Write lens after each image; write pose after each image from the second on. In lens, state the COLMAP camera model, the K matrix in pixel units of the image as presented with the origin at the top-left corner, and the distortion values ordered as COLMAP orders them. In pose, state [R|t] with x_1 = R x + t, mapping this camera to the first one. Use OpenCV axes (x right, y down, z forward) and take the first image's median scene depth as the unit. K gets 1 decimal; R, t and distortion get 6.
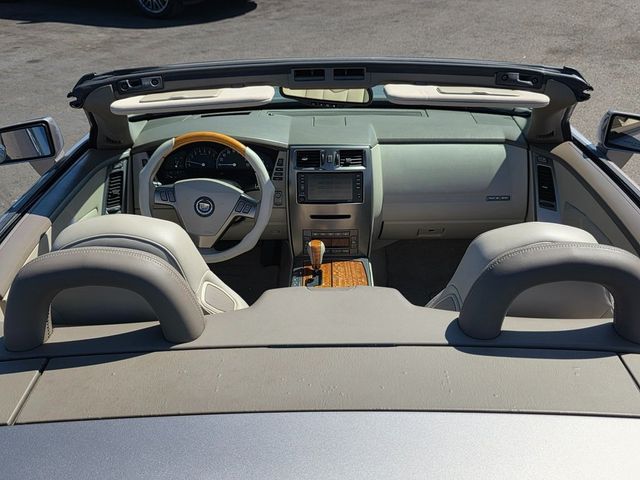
lens RADIAL K [[694.5, 0, 320.0], [0, 694.5, 240.0], [0, 0, 1]] dist [0.062226, -0.004222]
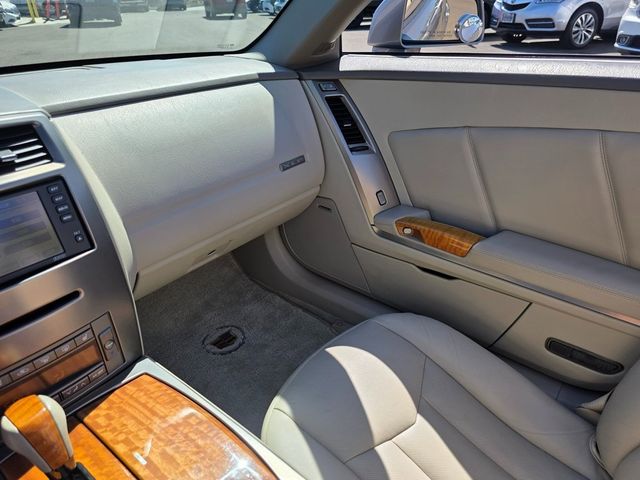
lens RADIAL K [[430.6, 0, 316.5], [0, 430.6, 246.8], [0, 0, 1]] dist [0.032838, -0.025286]
pose [[0.626184, -0.382650, 0.679318, -0.029342], [0.377565, 0.911129, 0.165193, -0.047716], [-0.682157, 0.153046, 0.715009, 0.730171]]
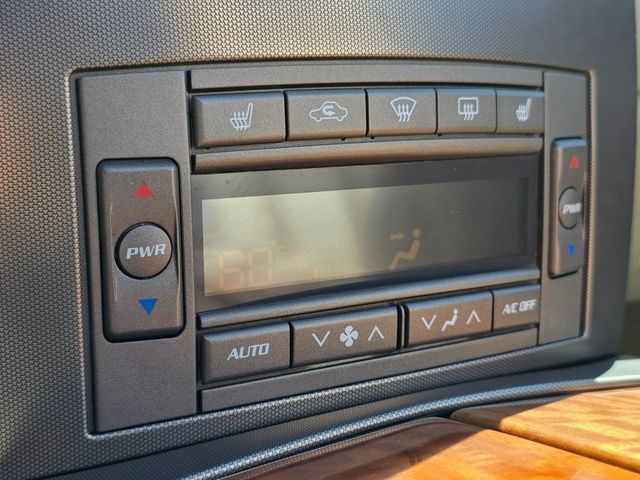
lens RADIAL K [[958.0, 0, 320.0], [0, 958.0, 240.0], [0, 0, 1]] dist [-0.001353, -0.025819]
pose [[0.852504, -0.085650, 0.515656, -0.058705], [0.249546, 0.933497, -0.257507, 0.036467], [-0.459308, 0.348205, 0.817184, 0.919932]]
